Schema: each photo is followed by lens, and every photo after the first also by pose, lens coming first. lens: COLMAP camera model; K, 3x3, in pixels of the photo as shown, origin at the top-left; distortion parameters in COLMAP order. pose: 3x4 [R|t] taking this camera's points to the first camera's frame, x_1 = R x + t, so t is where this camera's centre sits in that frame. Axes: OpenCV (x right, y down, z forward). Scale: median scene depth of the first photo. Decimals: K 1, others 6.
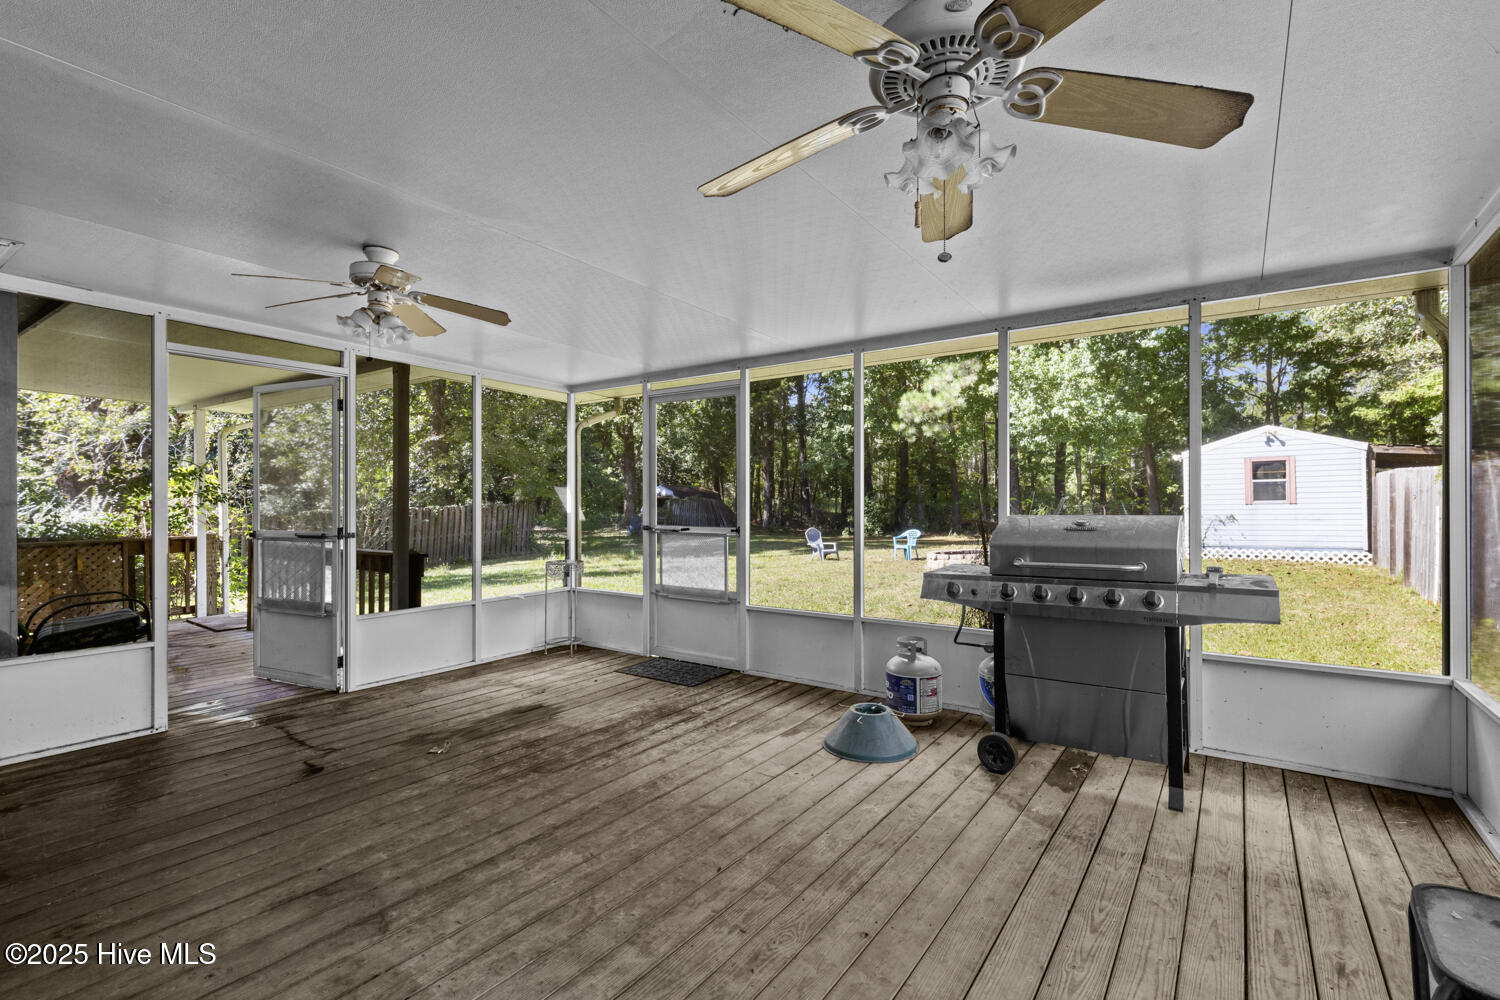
lens RADIAL K [[685.3, 0, 738.4], [0, 685.3, 499.1], [0, 0, 1]] dist [0.005258, -0.001369]
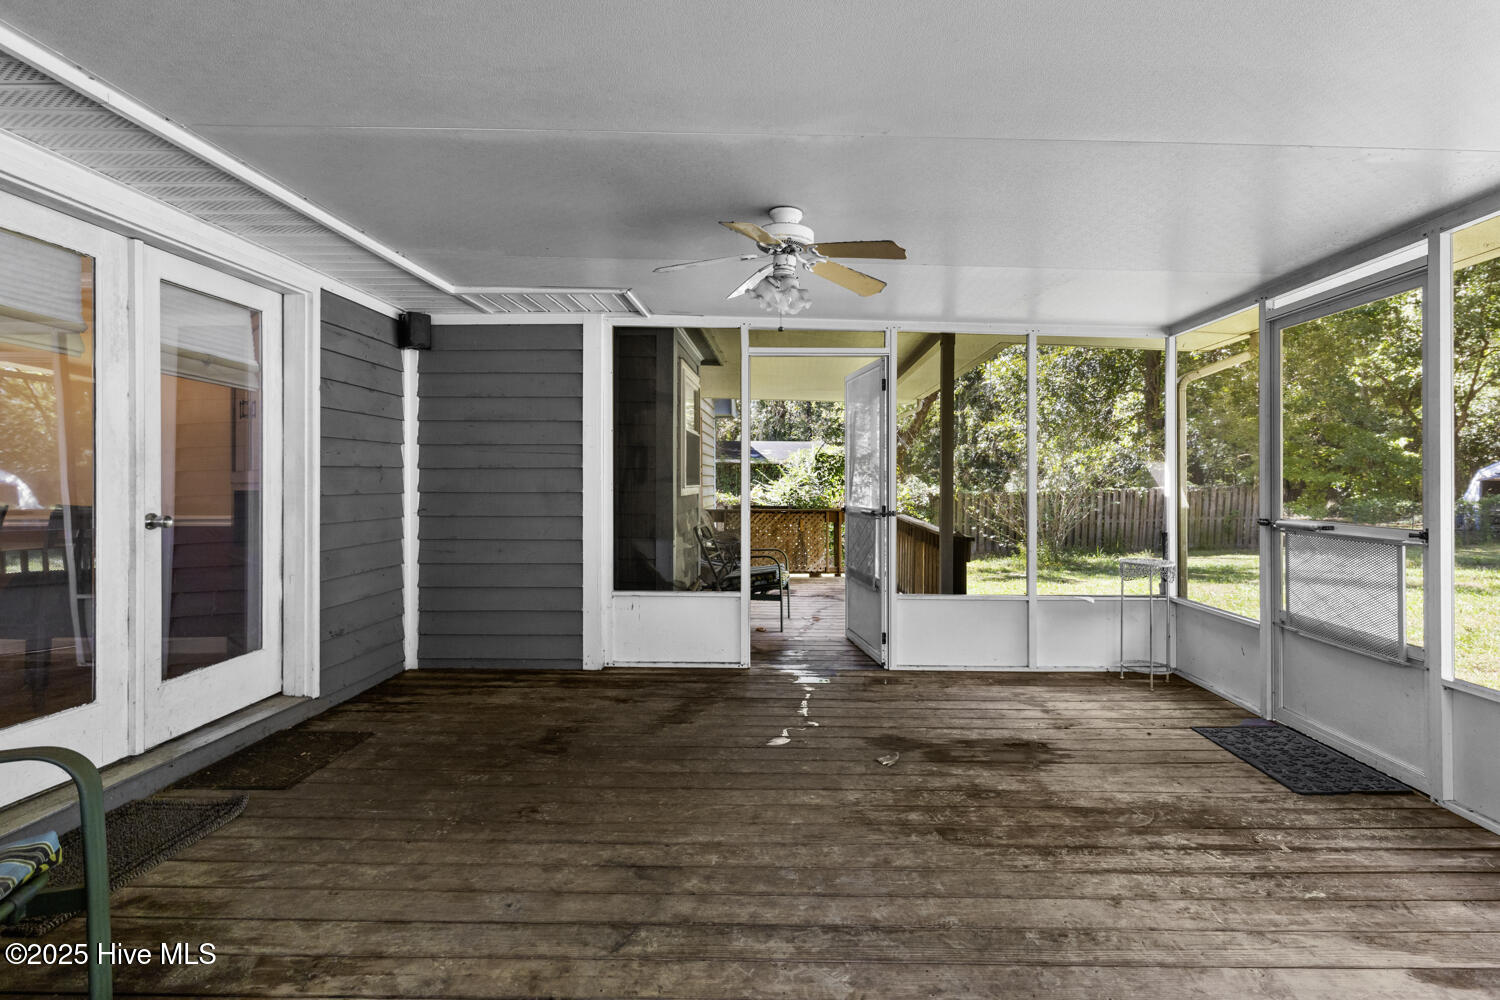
lens RADIAL K [[685.3, 0, 784.3], [0, 685.3, 480.5], [0, 0, 1]] dist [0.005258, -0.001369]
pose [[0.582787, 0.004226, -0.812614, 0.174563], [-0.004334, 0.999988, 0.002092, 0.003087], [0.812613, 0.002303, 0.582799, 0.325202]]
